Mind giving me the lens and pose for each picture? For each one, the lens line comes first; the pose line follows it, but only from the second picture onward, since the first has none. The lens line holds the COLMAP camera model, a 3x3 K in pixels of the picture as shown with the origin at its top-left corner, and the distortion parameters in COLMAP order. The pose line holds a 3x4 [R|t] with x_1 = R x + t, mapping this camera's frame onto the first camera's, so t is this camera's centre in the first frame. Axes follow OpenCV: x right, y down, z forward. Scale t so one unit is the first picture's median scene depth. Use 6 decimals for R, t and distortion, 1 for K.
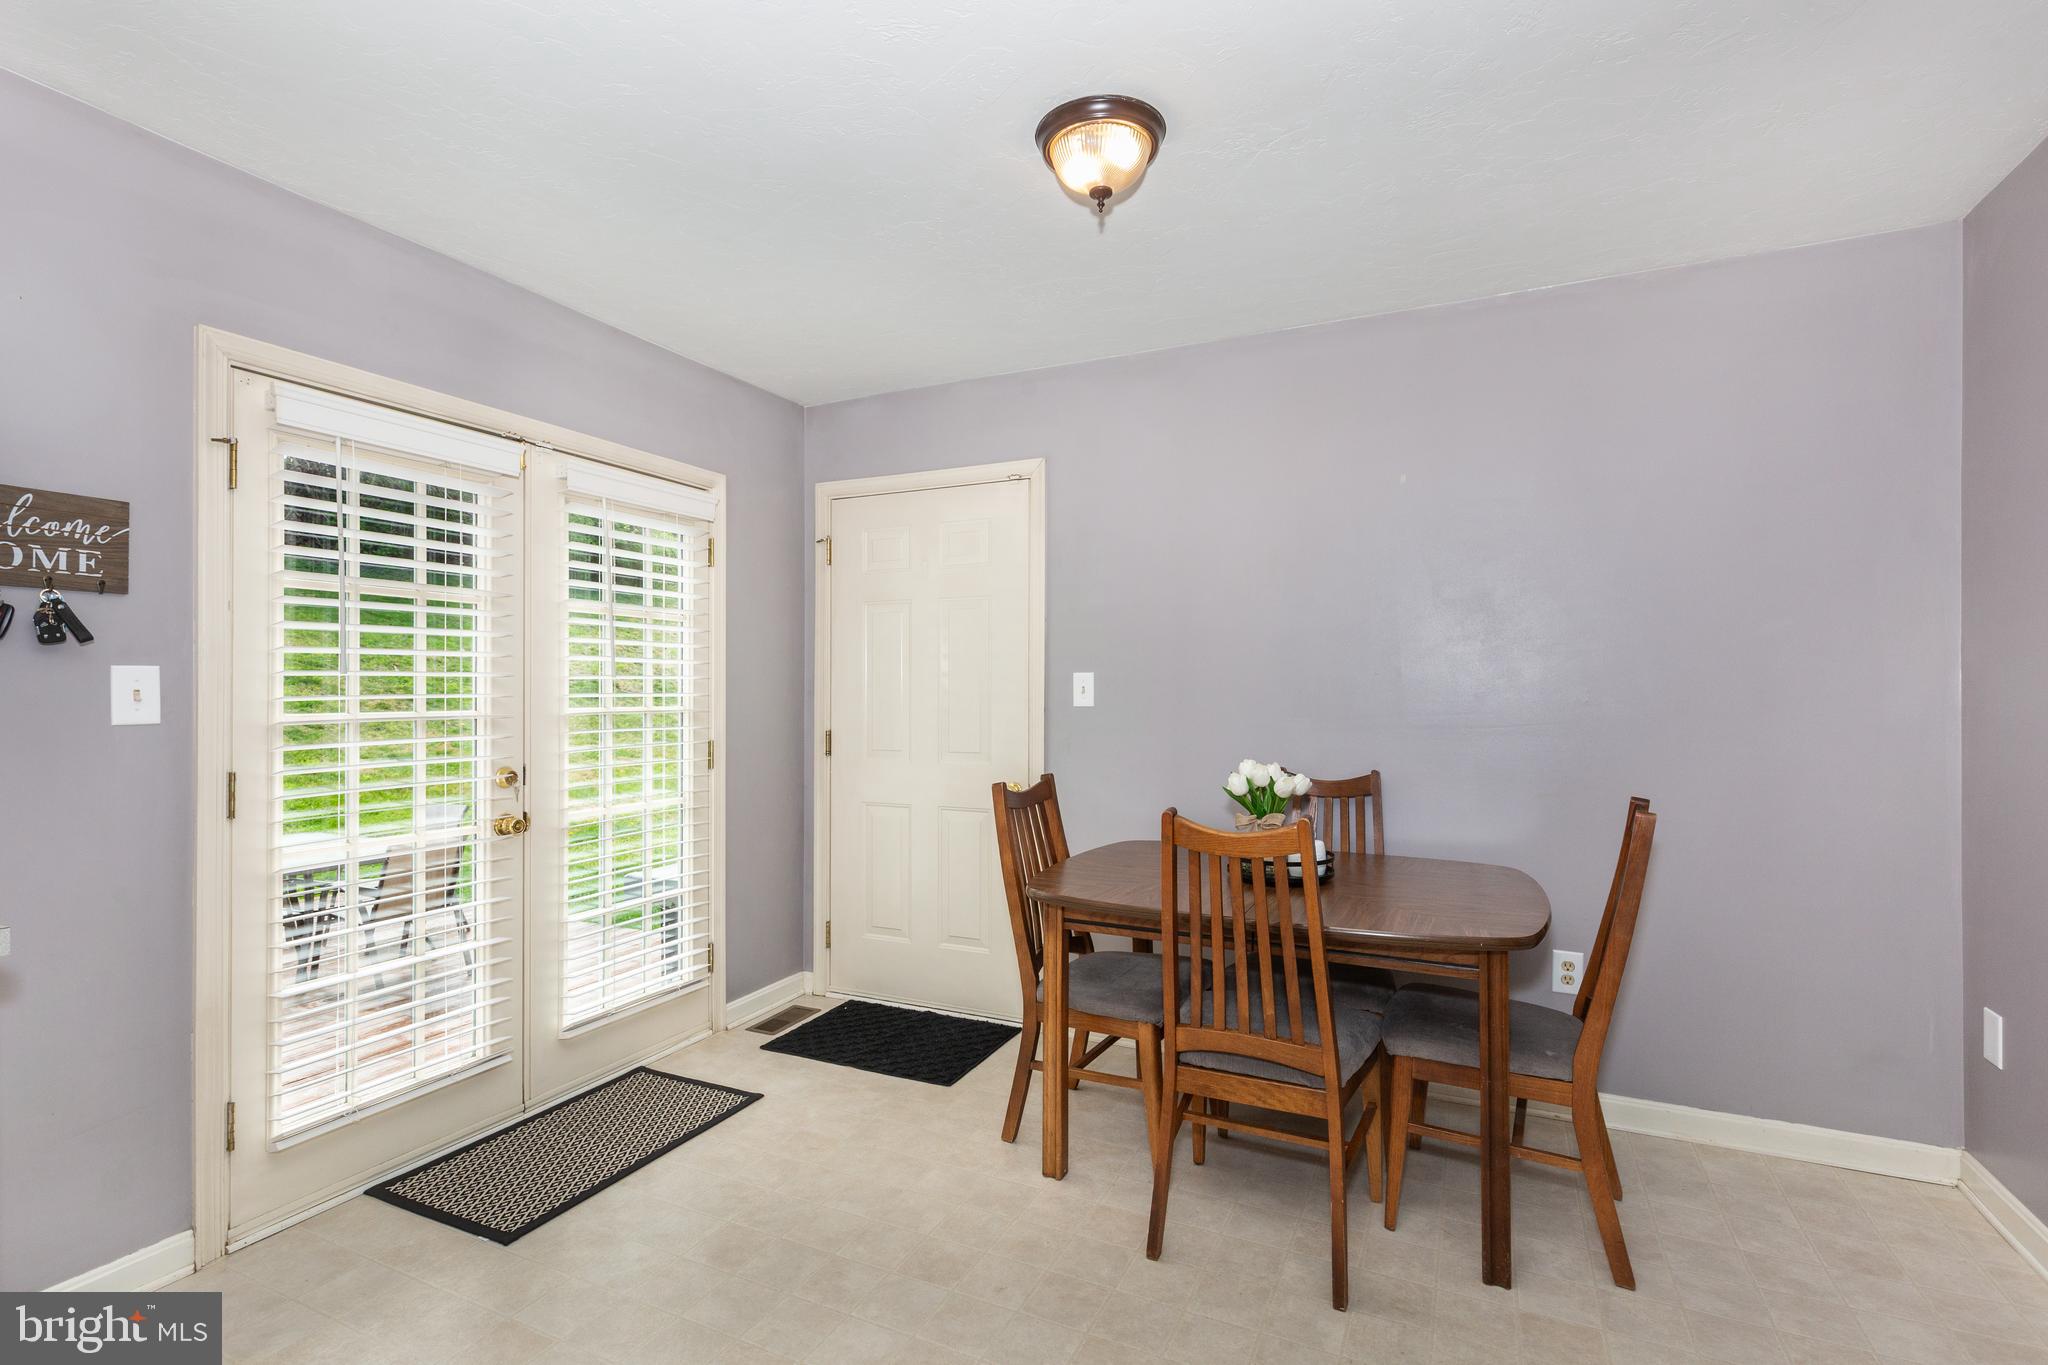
lens RADIAL K [[946.2, 0, 1018.2], [0, 946.2, 686.6], [0, 0, 1]] dist [0.000166, 0.000140]
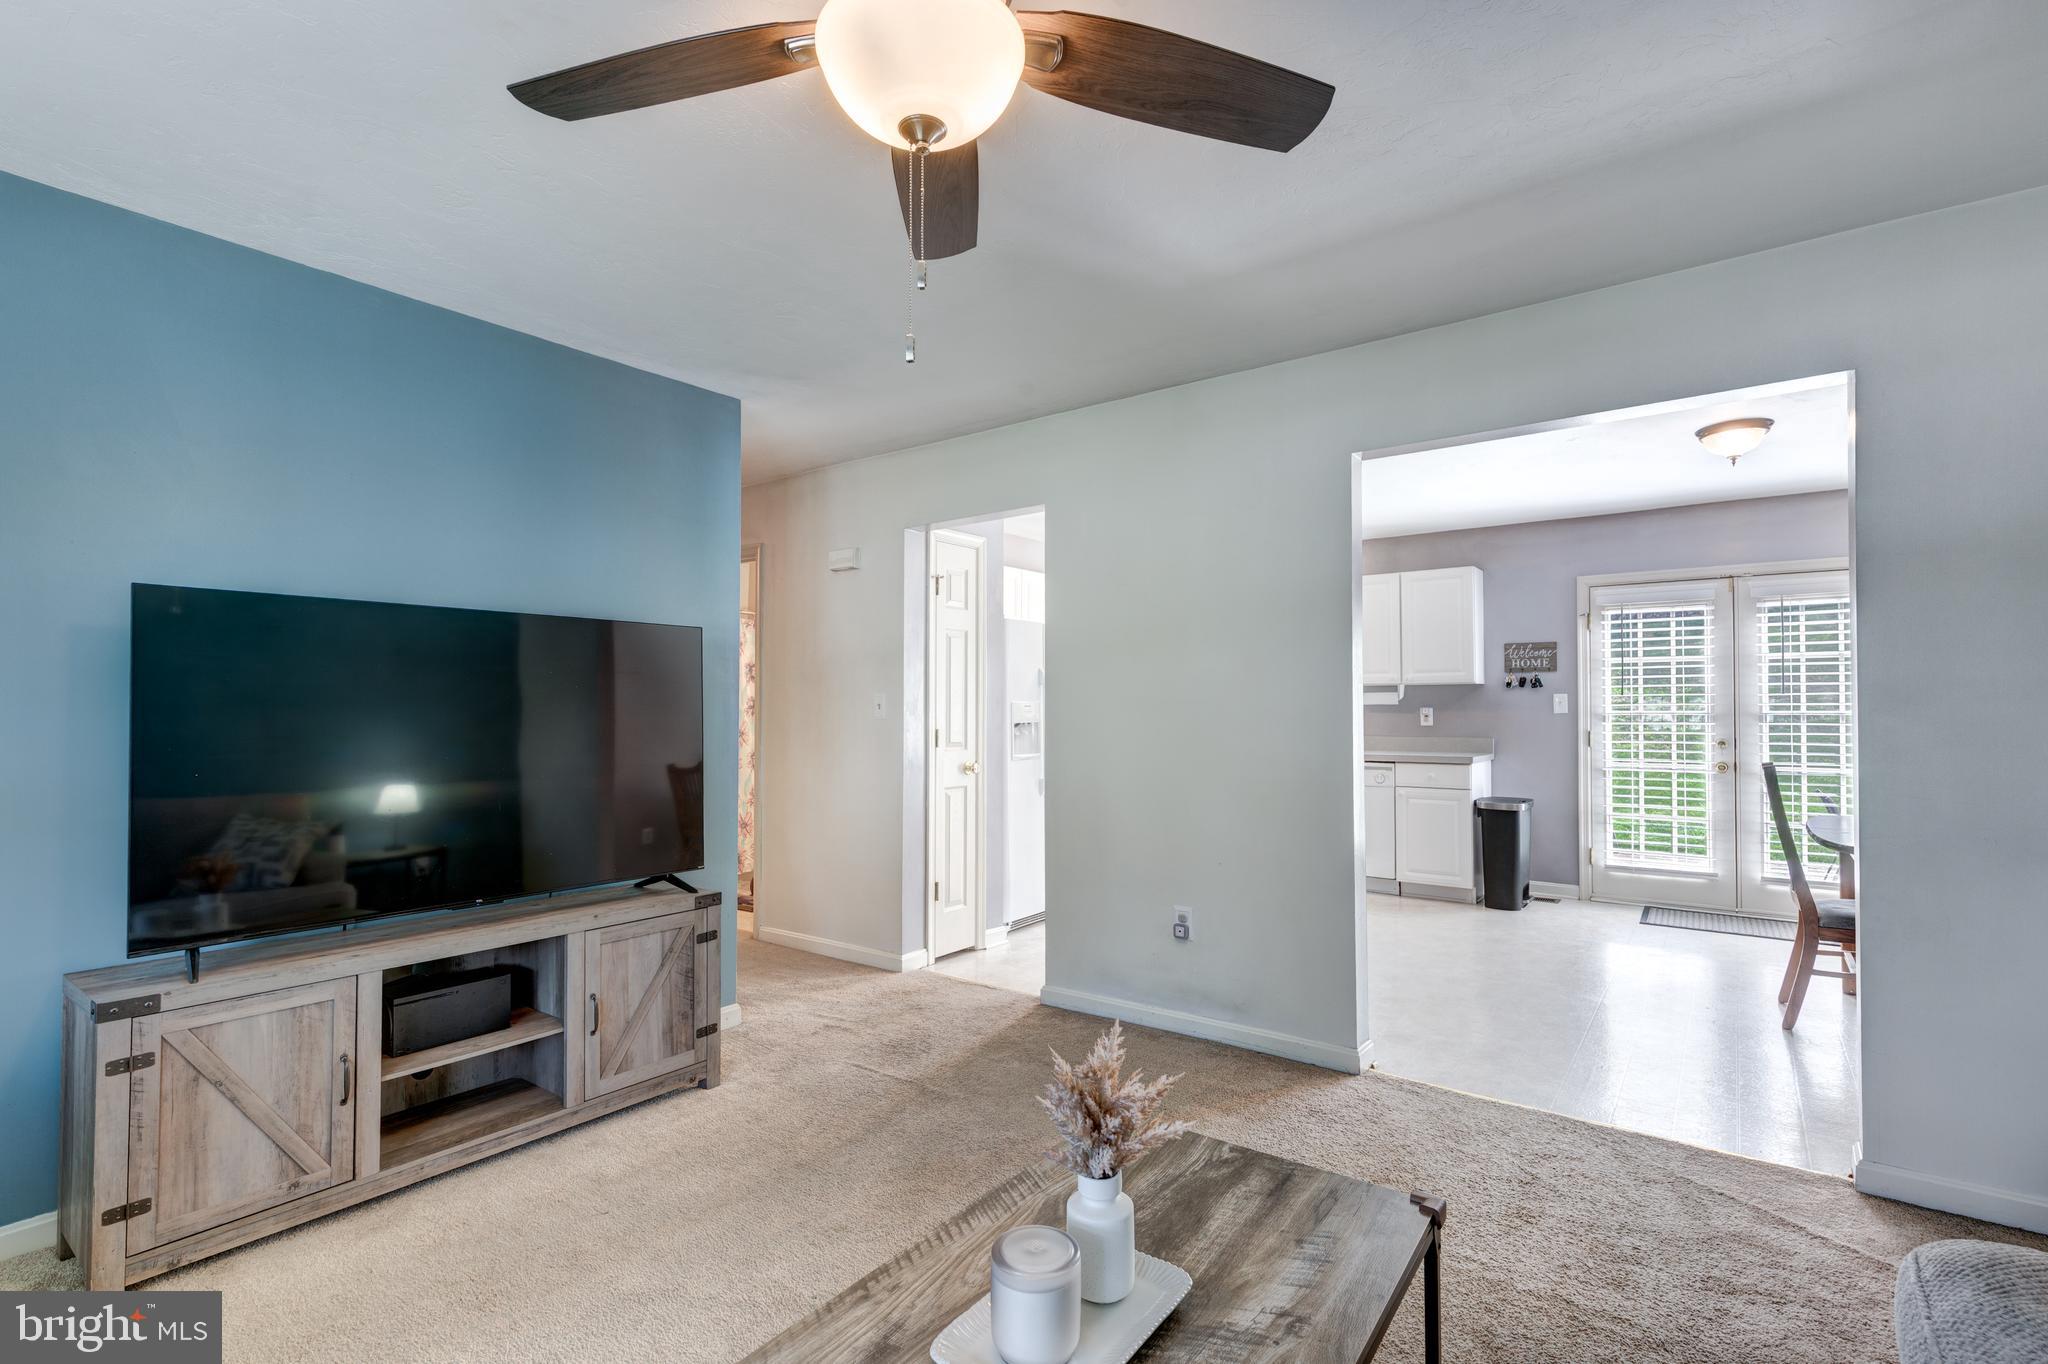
lens RADIAL K [[946.2, 0, 1018.2], [0, 946.2, 686.1], [0, 0, 1]] dist [0.000166, 0.000140]
pose [[-0.193559, -0.019198, -0.980901, 1.870882], [0.004460, 0.999781, -0.020448, 0.004933], [0.981079, -0.008333, -0.193431, -0.104179]]
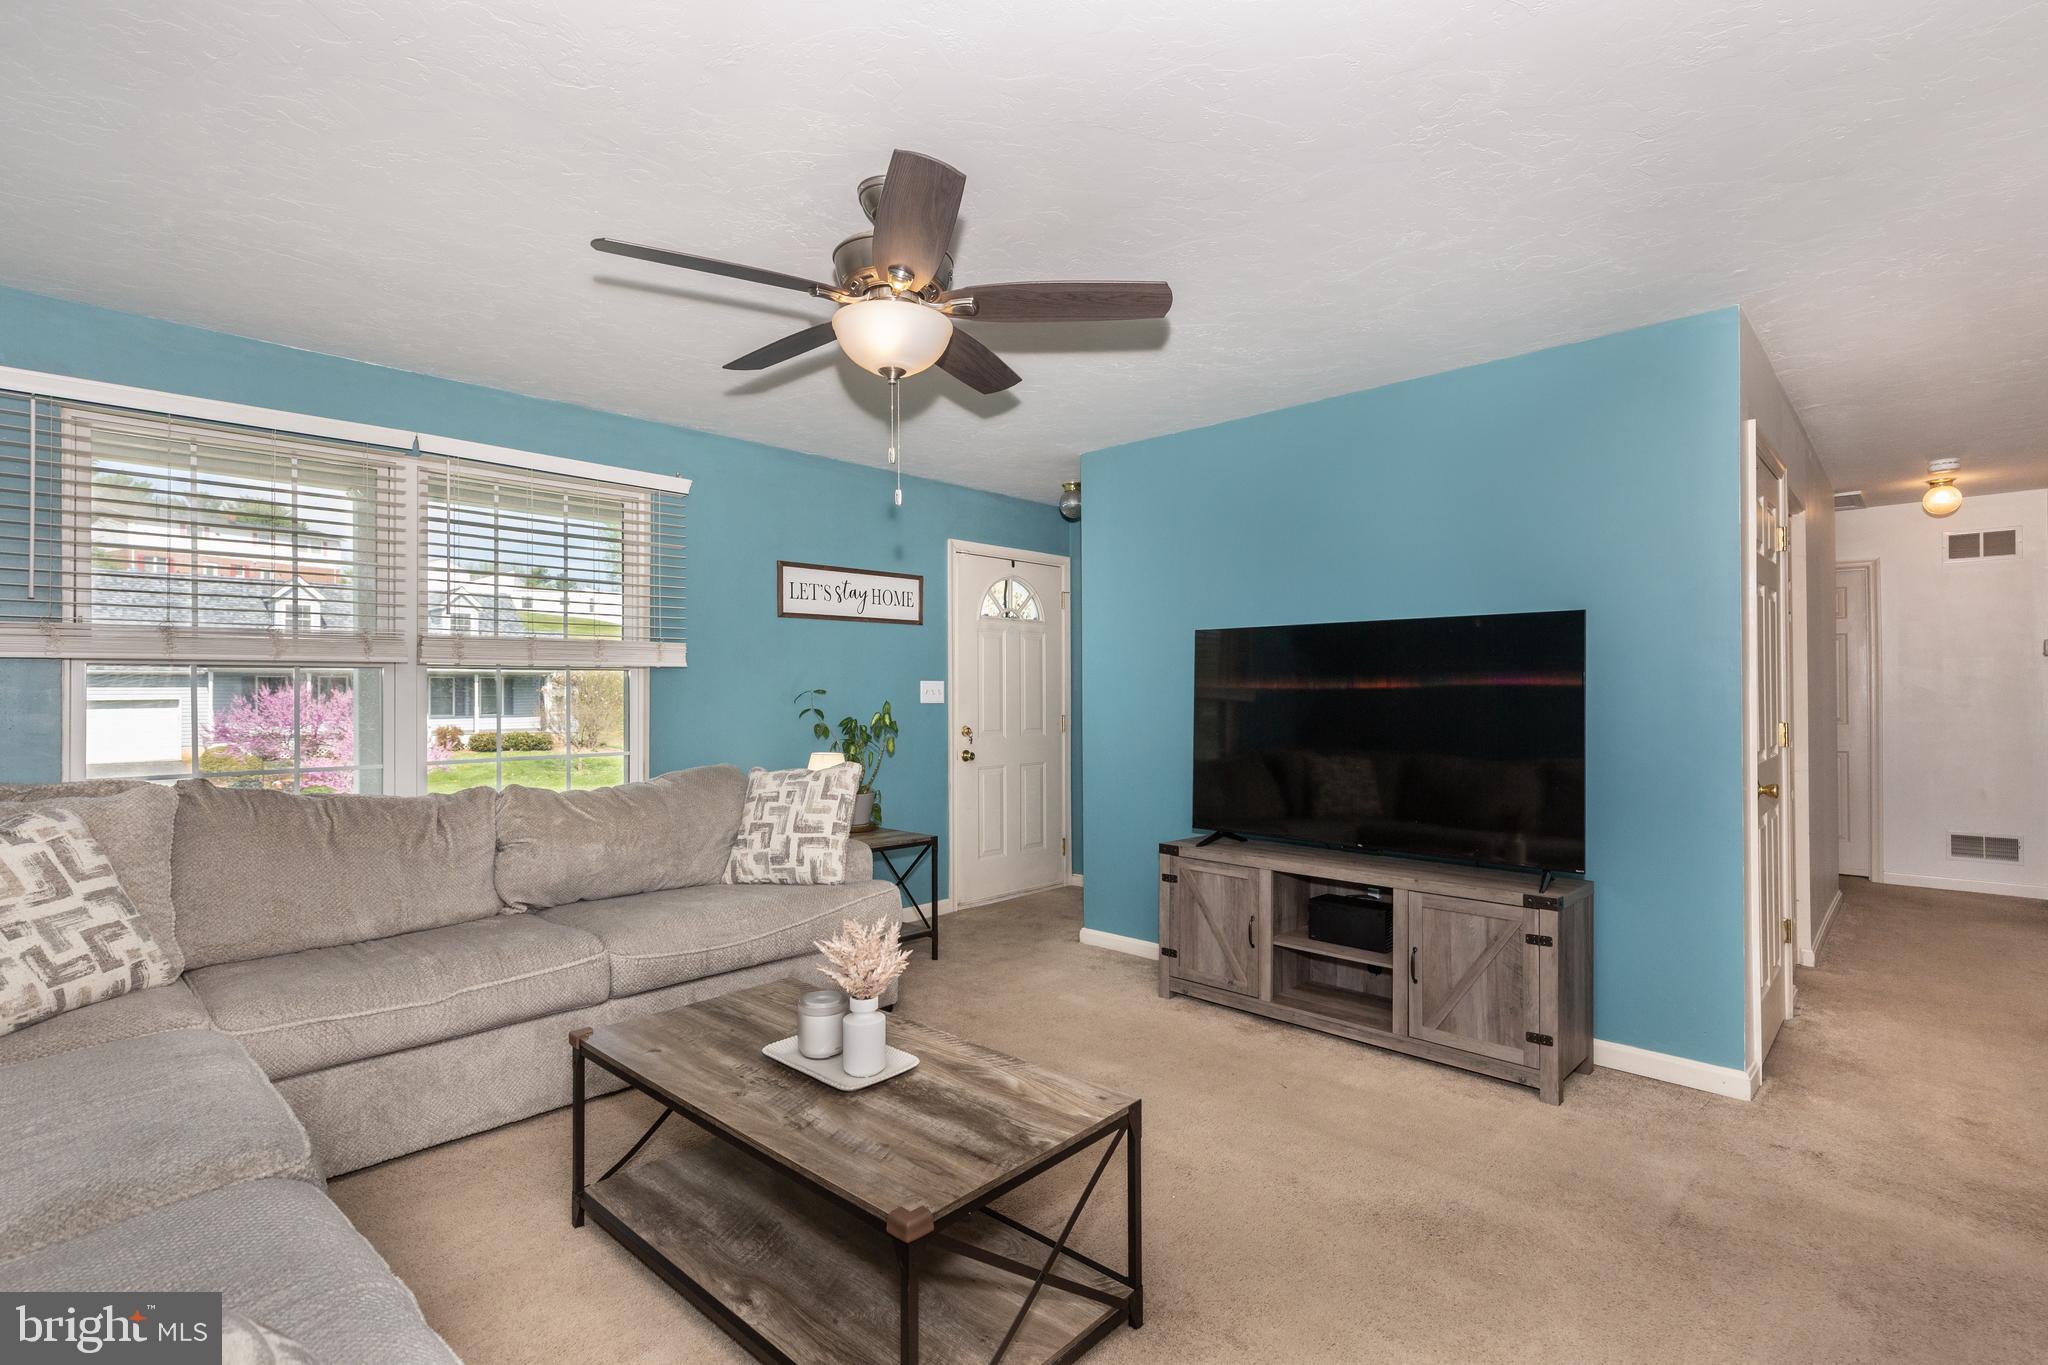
lens RADIAL K [[956.1, 0, 1024.8], [0, 956.1, 692.0], [0, 0, 1]] dist [0.007082, 0.000107]
pose [[-0.950568, 0.006429, 0.310450, 1.007876], [0.005792, 0.999979, -0.002975, -0.000096], [-0.310462, -0.001030, -0.950585, 0.544225]]
